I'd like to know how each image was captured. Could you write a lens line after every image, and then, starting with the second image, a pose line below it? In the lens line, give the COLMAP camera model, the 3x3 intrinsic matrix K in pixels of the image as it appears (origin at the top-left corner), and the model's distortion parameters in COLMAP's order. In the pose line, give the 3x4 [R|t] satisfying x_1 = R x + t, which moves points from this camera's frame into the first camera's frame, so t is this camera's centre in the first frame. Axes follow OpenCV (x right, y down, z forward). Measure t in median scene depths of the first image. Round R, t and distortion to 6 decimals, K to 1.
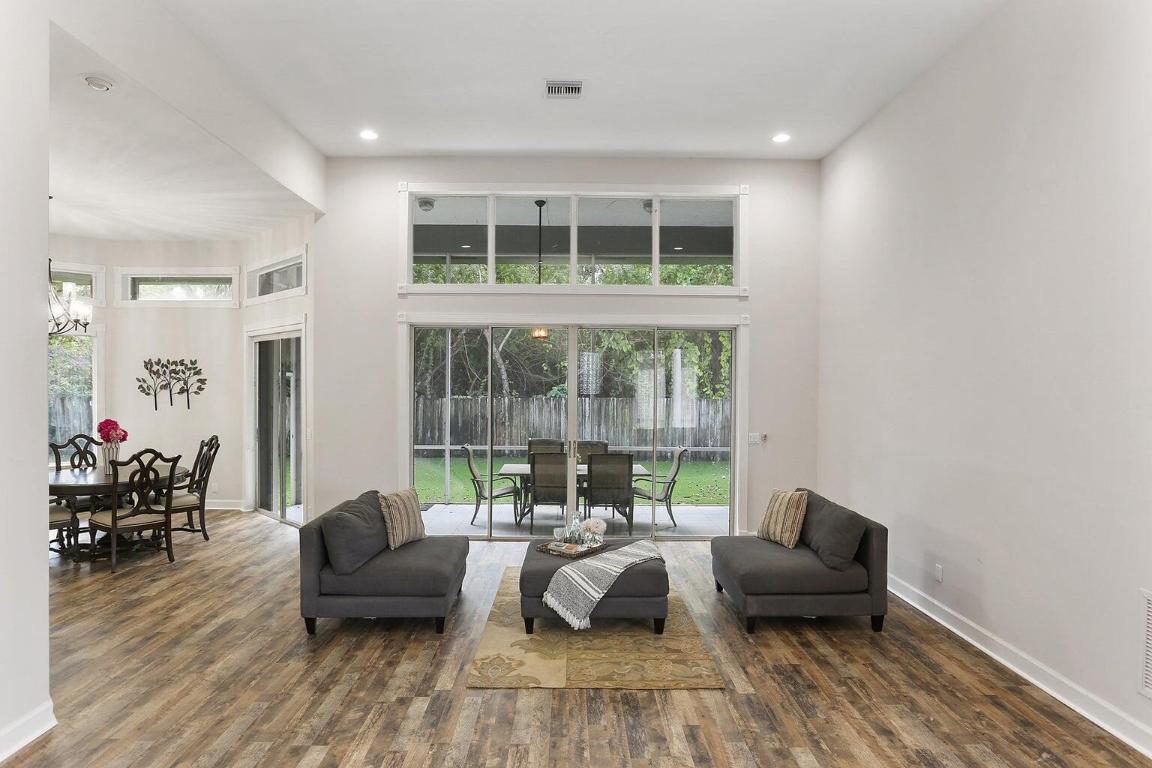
lens RADIAL K [[691.0, 0, 575.8], [0, 691.0, 383.8], [0, 0, 1]] dist [-0.001111, -0.000393]
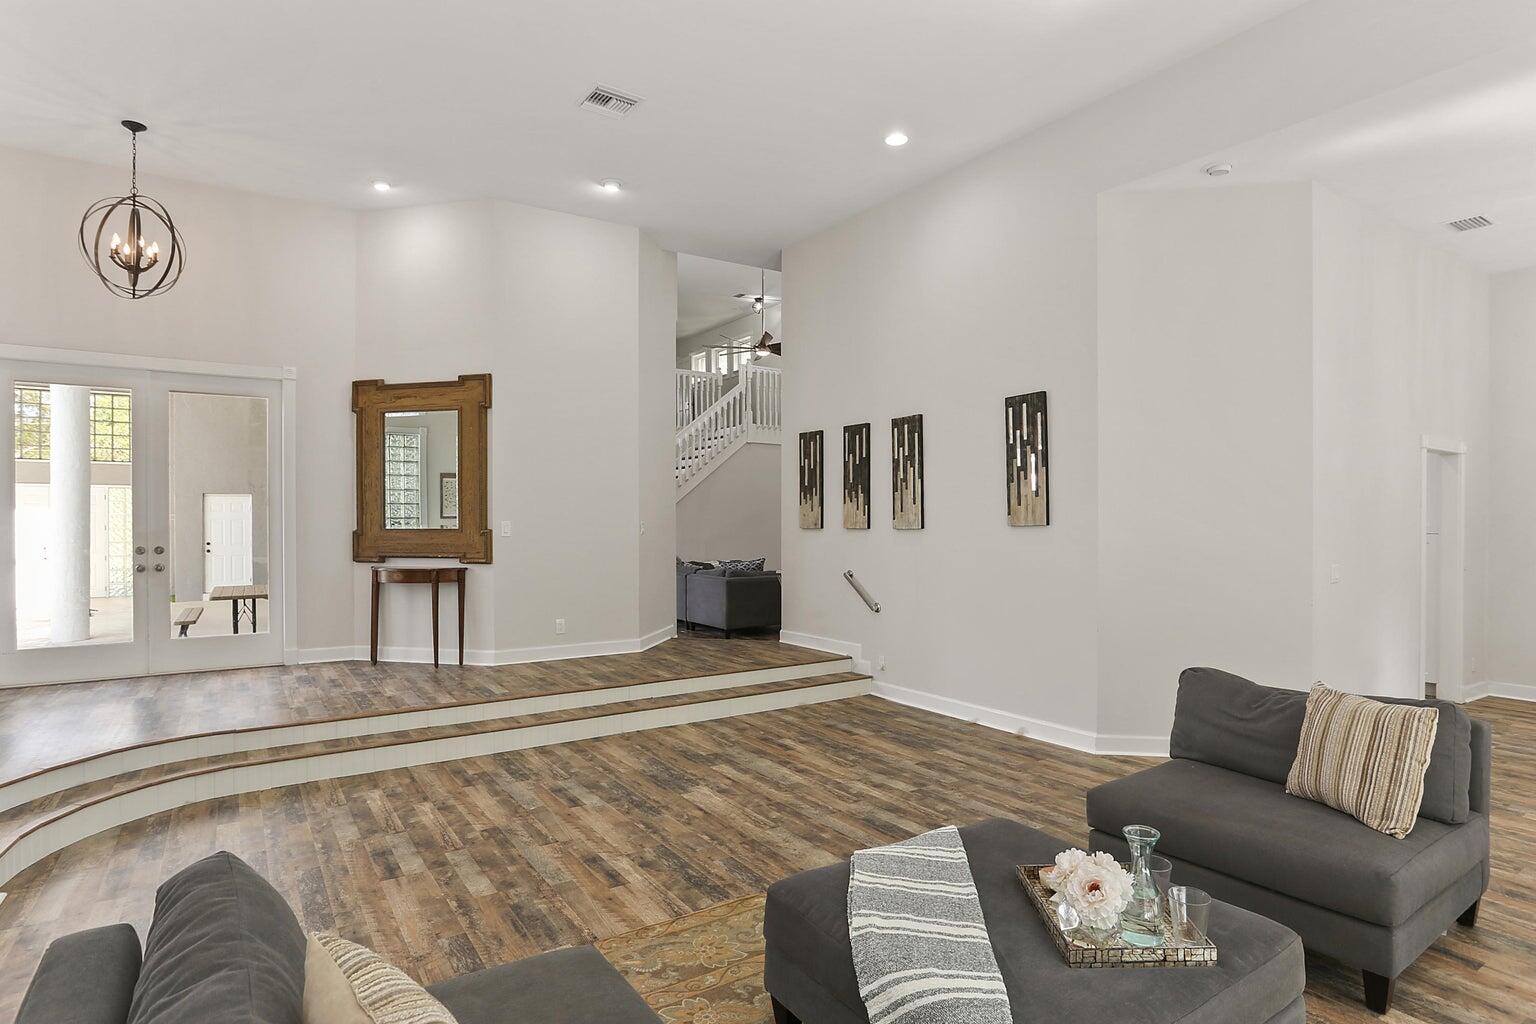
lens RADIAL K [[790.0, 0, 772.1], [0, 790.0, 517.1], [0, 0, 1]] dist [0.000239, 0.000027]
pose [[-0.837680, -0.005251, -0.546135, 0.525970], [-0.005364, 0.999985, -0.001387, 0.066674], [0.546134, 0.001767, -0.837696, 1.877855]]
